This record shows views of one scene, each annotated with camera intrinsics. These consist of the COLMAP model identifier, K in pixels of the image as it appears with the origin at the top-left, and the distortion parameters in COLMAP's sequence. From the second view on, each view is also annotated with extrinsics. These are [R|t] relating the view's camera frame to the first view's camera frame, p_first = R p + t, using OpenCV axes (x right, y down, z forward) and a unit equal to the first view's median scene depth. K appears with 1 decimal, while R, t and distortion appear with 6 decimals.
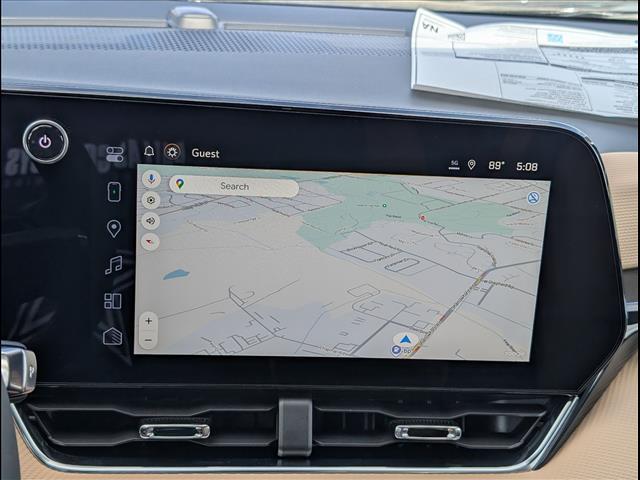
lens RADIAL K [[917.8, 0, 320.4], [0, 917.8, 240.0], [0, 0, 1]] dist [0.024146, 0.000000]
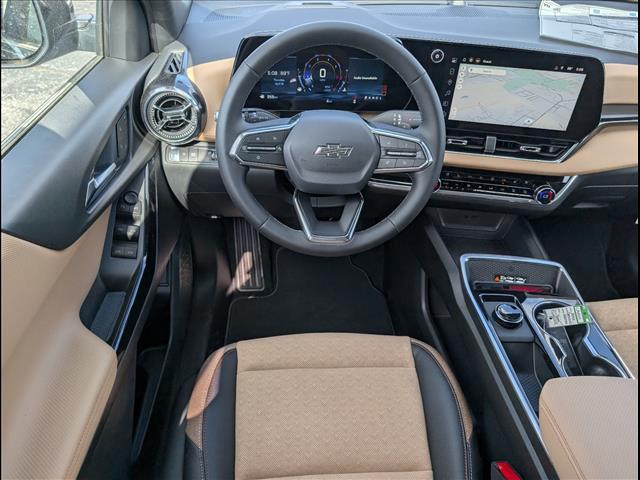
lens RADIAL K [[445.9, 0, 319.1], [0, 445.9, 239.0], [0, 0, 1]] dist [-0.006288, -0.001656]
pose [[0.974486, 0.123559, -0.187376, -0.302414], [-0.052037, 0.936461, 0.346890, -0.015136], [0.218332, -0.328289, 0.918998, -0.835037]]
